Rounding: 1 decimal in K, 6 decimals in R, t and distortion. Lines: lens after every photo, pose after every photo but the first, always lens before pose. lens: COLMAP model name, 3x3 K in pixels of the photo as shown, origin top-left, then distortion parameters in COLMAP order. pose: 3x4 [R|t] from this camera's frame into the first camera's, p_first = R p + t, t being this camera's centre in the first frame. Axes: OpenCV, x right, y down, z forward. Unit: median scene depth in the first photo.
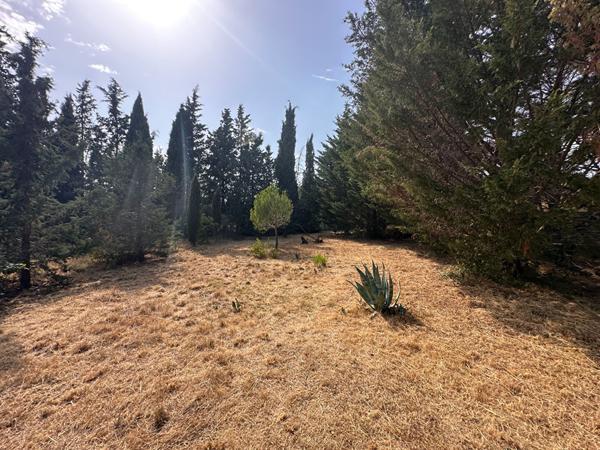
lens RADIAL K [[426.9, 0, 300.0], [0, 426.9, 225.0], [0, 0, 1]] dist [-0.004611, -0.005638]
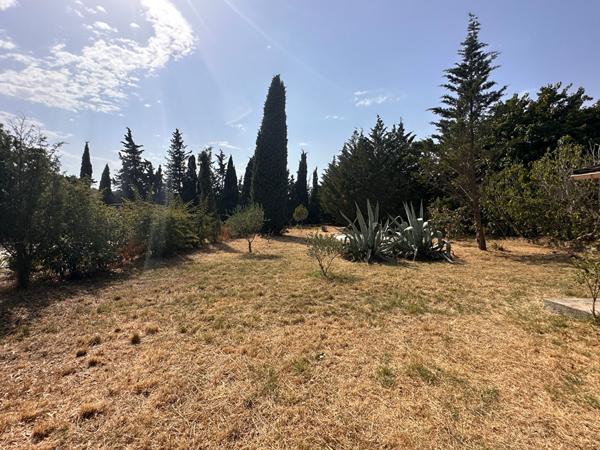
lens RADIAL K [[426.9, 0, 300.0], [0, 426.9, 225.0], [0, 0, 1]] dist [-0.004611, -0.005638]
pose [[0.999842, -0.010301, -0.014473, -0.016540], [0.010505, 0.999845, 0.014095, 0.000364], [0.014326, -0.014245, 0.999796, -0.785690]]
